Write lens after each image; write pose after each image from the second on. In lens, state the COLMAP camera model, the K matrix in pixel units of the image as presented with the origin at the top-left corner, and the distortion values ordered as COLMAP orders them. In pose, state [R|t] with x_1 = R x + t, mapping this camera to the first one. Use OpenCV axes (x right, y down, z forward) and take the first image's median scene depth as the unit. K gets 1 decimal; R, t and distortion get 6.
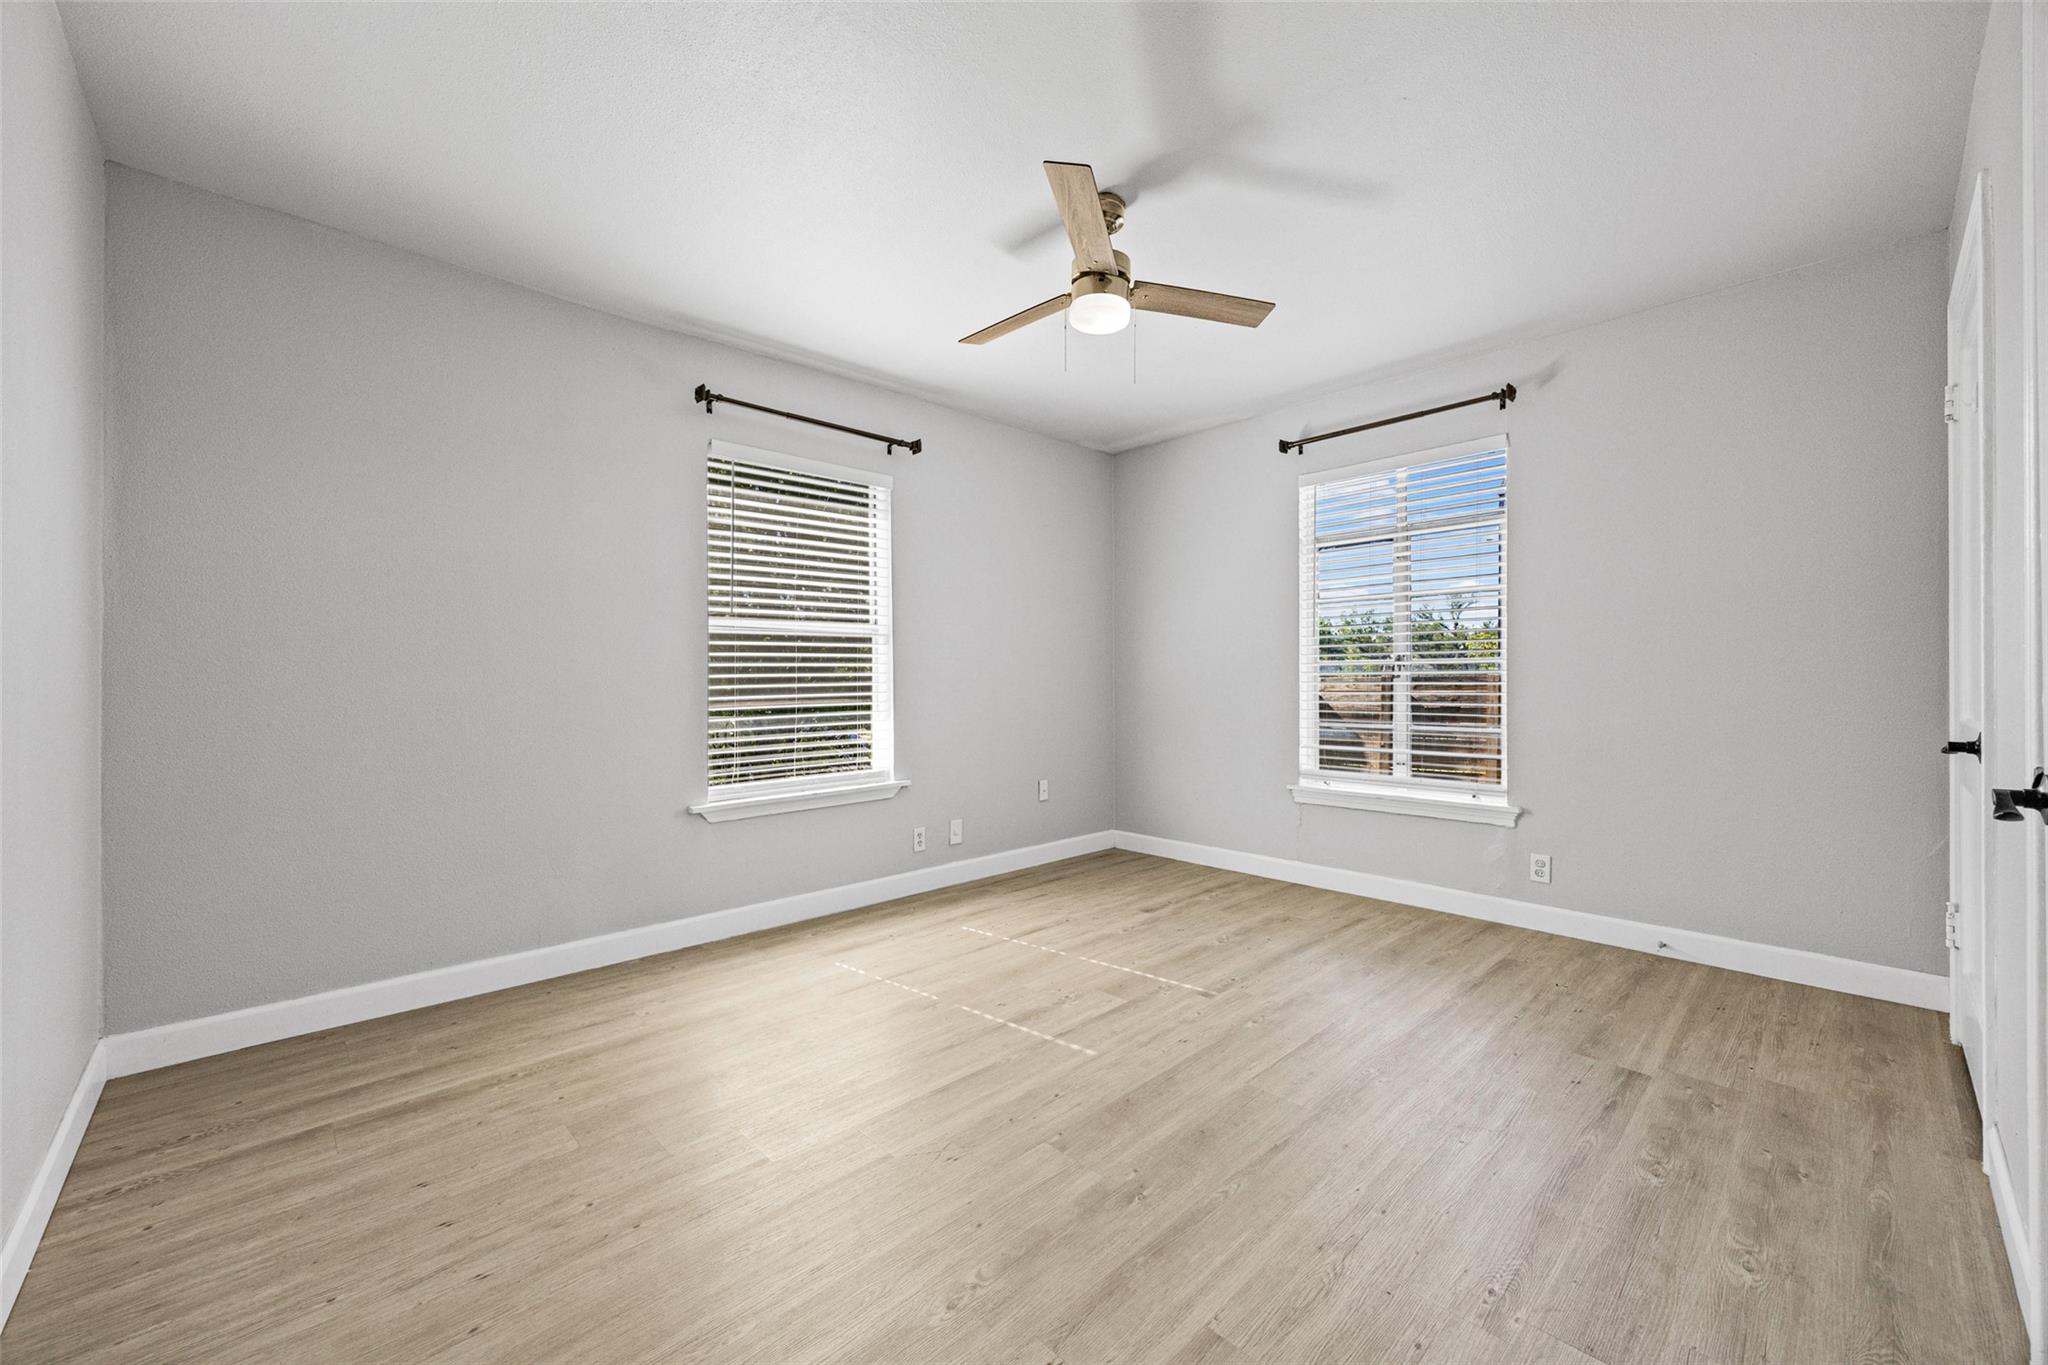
lens RADIAL K [[780.9, 0, 1023.6], [0, 780.9, 682.2], [0, 0, 1]] dist [0.001225, 0.000059]
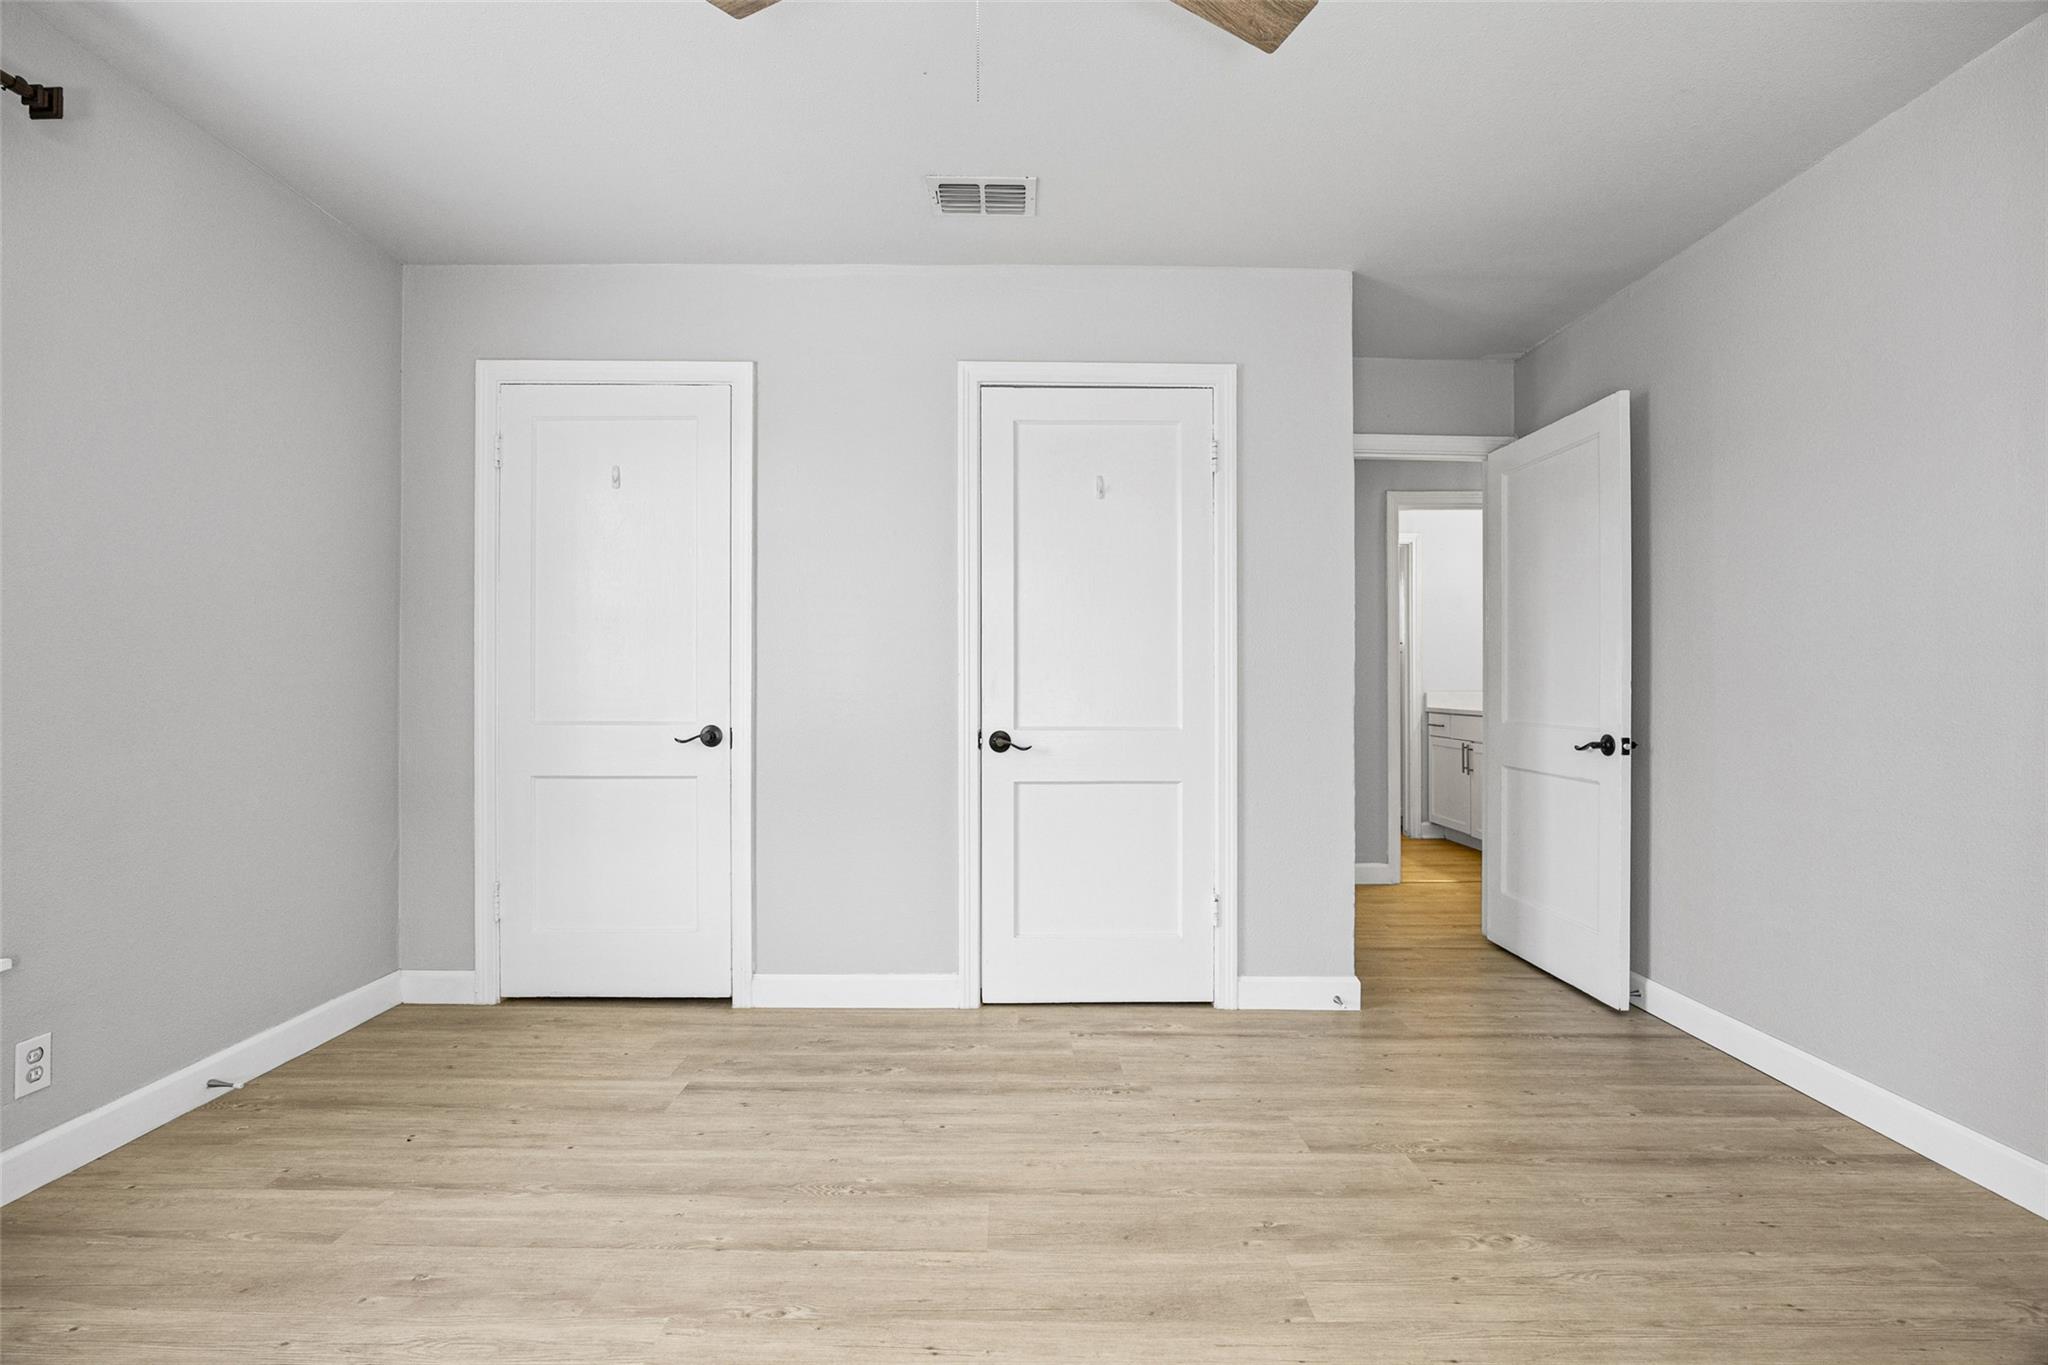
lens RADIAL K [[884.7, 0, 1022.5], [0, 884.7, 683.3], [0, 0, 1]] dist [-0.003025, -0.000384]
pose [[-0.727629, -0.000245, 0.685971, -0.305127], [-0.003395, 0.999989, -0.003243, -0.009371], [-0.685962, -0.004689, -0.727622, 1.604425]]
